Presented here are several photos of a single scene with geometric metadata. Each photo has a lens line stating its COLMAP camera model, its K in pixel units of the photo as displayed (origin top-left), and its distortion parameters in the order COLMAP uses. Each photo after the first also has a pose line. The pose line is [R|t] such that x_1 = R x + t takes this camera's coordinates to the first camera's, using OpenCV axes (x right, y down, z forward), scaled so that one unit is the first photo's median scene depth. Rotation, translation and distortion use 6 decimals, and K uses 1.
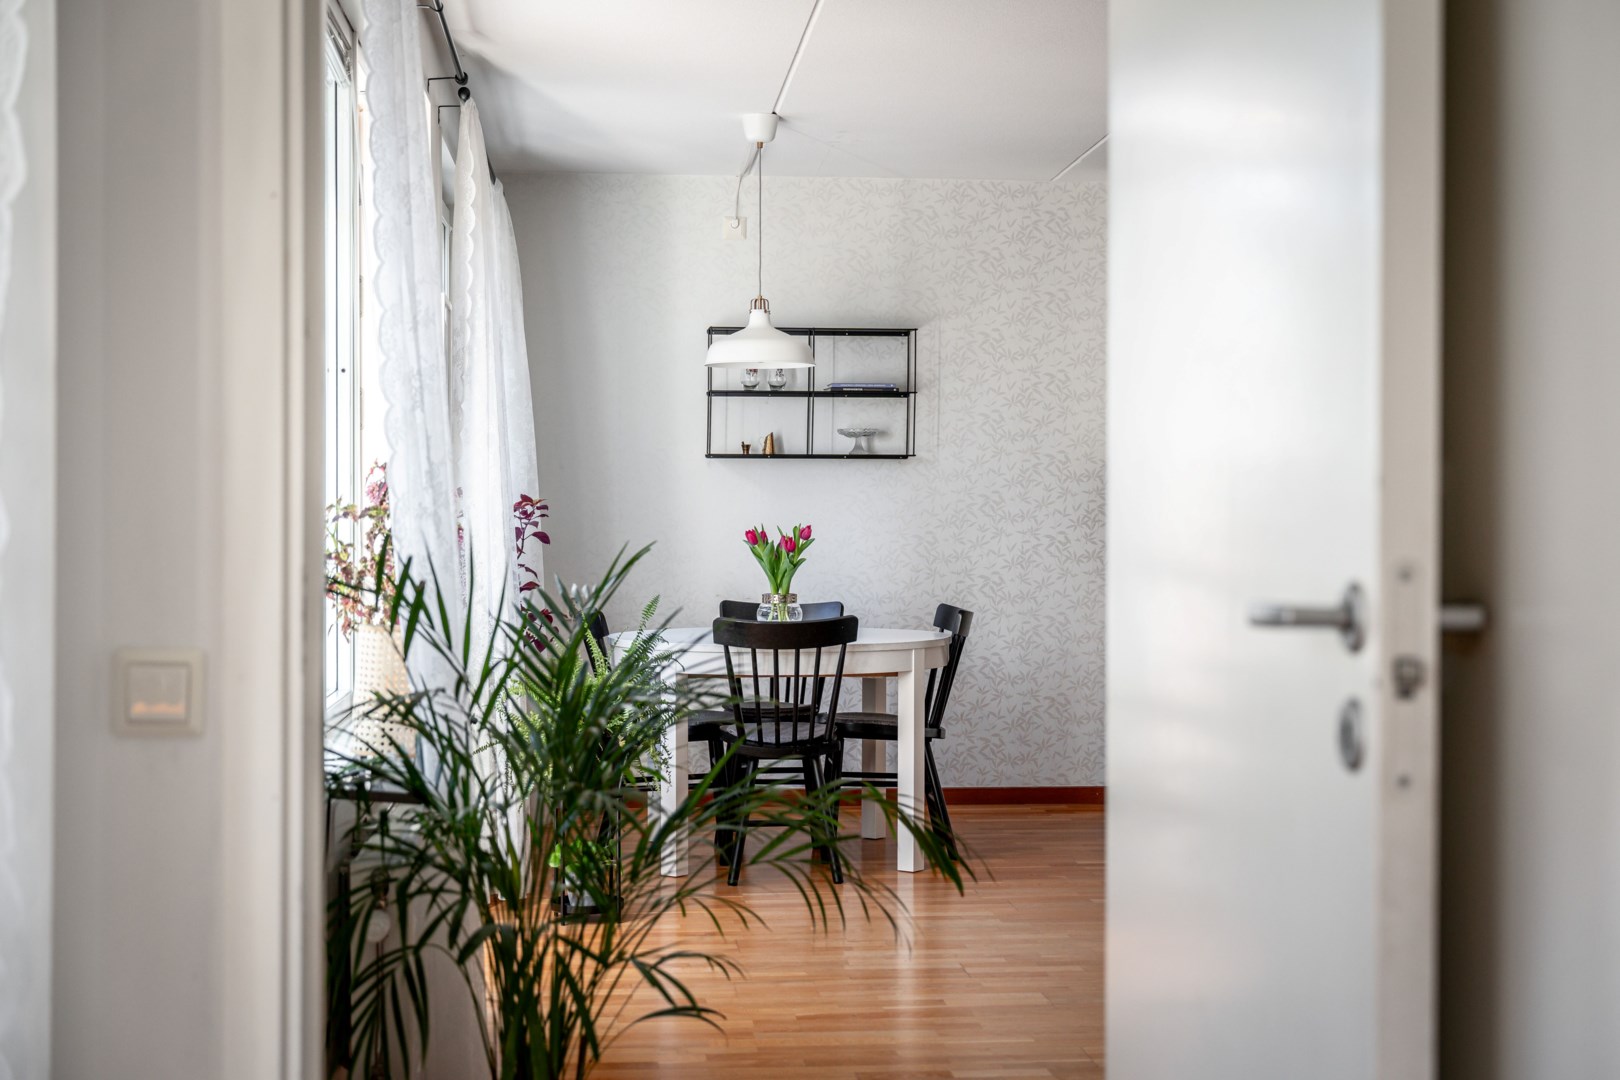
lens RADIAL K [[2377.3, 0, 814.0], [0, 2377.3, 537.8], [0, 0, 1]] dist [0.024589, 0.000000]
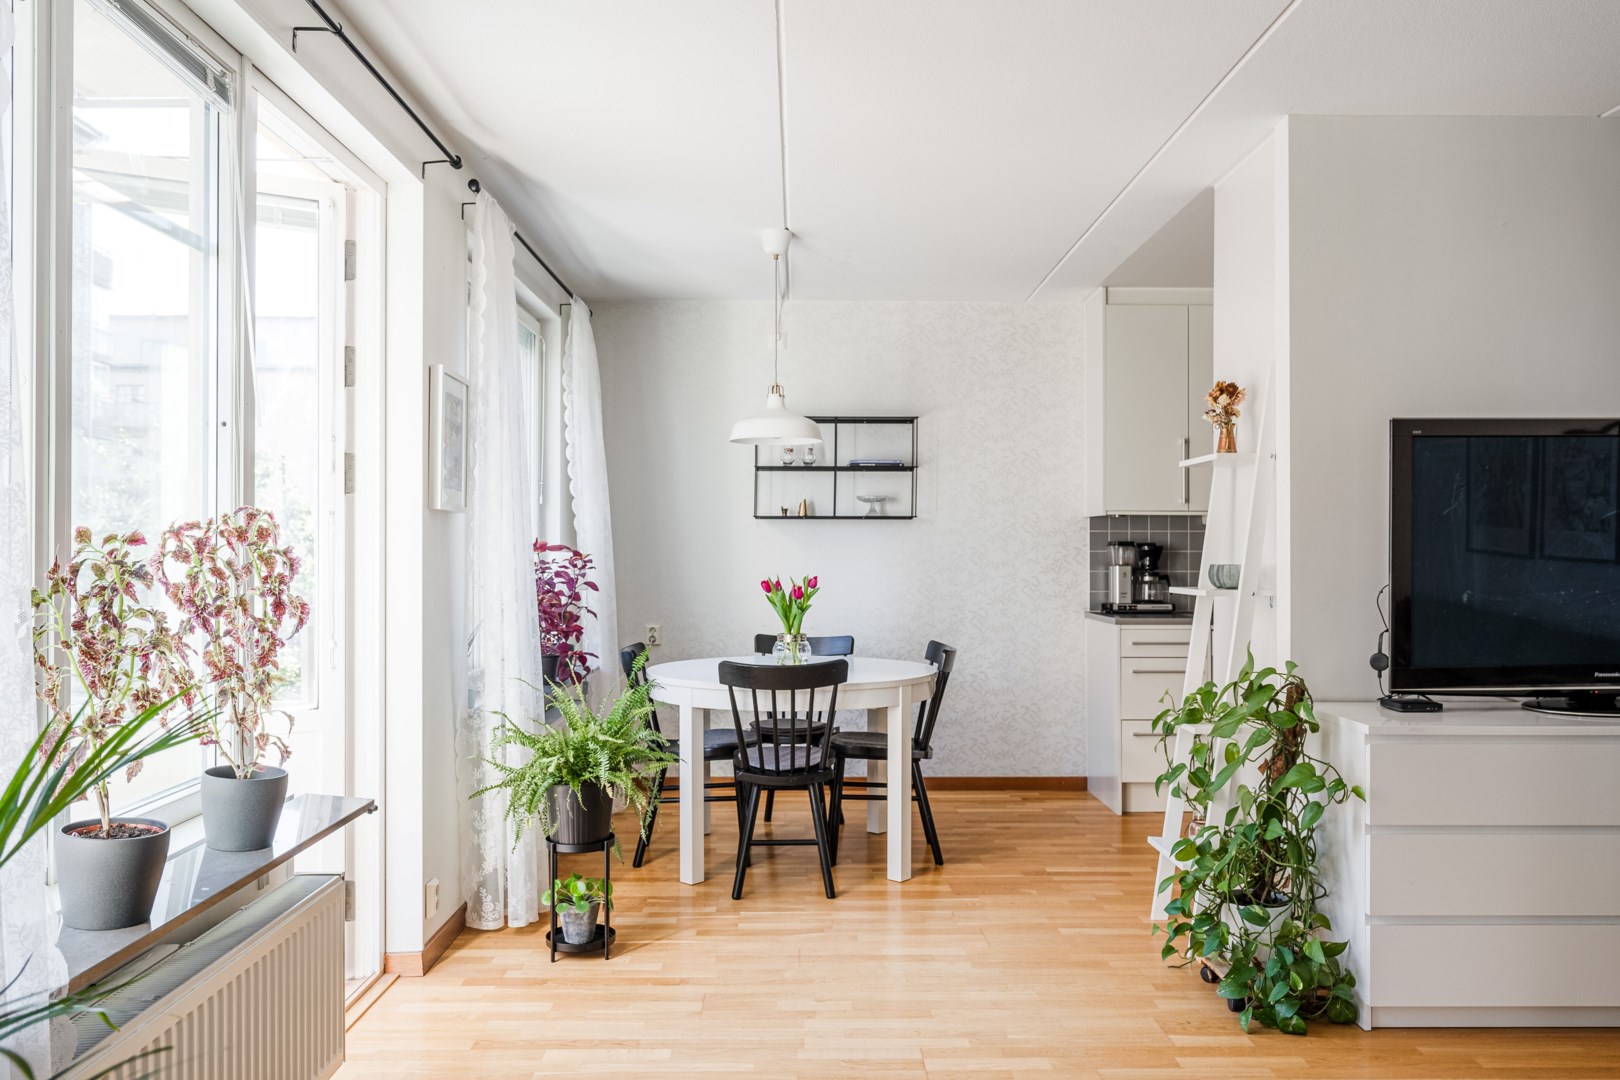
lens RADIAL K [[1263.4, 0, 808.4], [0, 1263.4, 540.1], [0, 0, 1]] dist [0.010037, 0.001170]
pose [[0.996988, -0.000713, -0.077550, 0.041743], [-0.000588, 0.999859, -0.016757, -0.012261], [0.077551, 0.016752, 0.996848, 0.364931]]
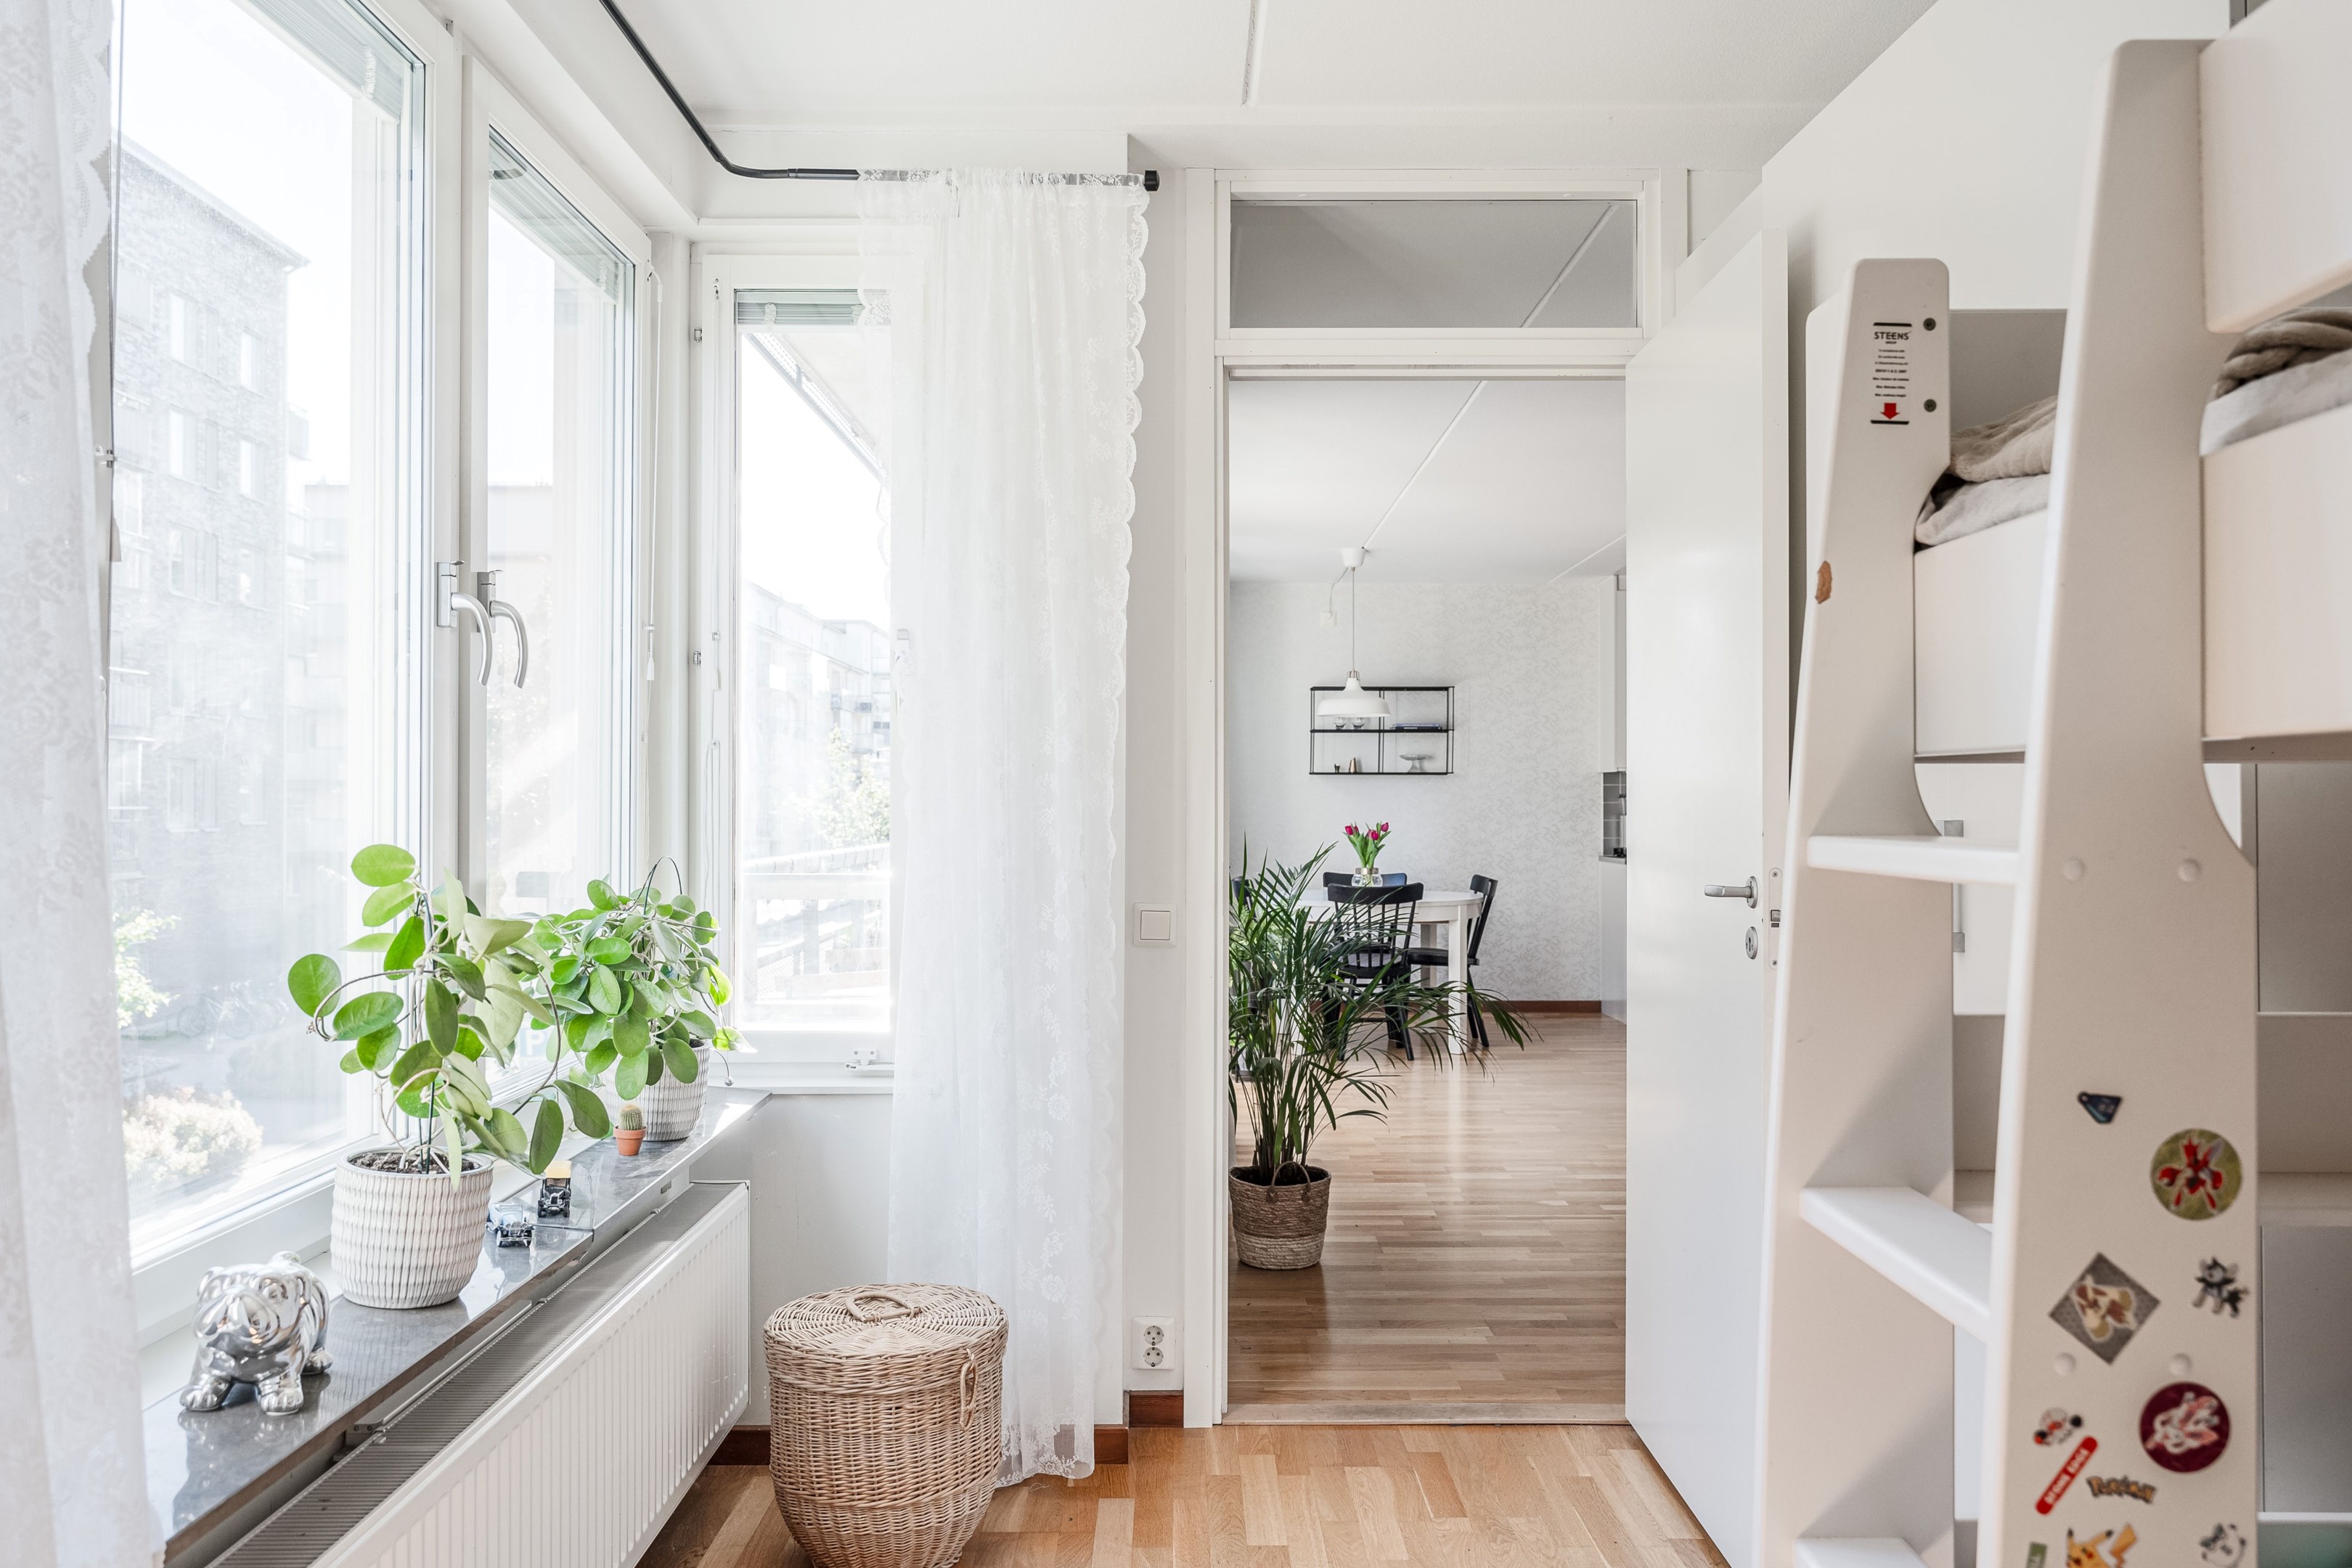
lens RADIAL K [[1834.3, 0, 1173.8], [0, 1834.3, 792.4], [0, 0, 1]] dist [0.010037, 0.001170]
pose [[0.996167, -0.001889, -0.087456, -0.033879], [0.000642, 0.999898, -0.014288, -0.007342], [0.087474, 0.014178, 0.996066, -0.158179]]
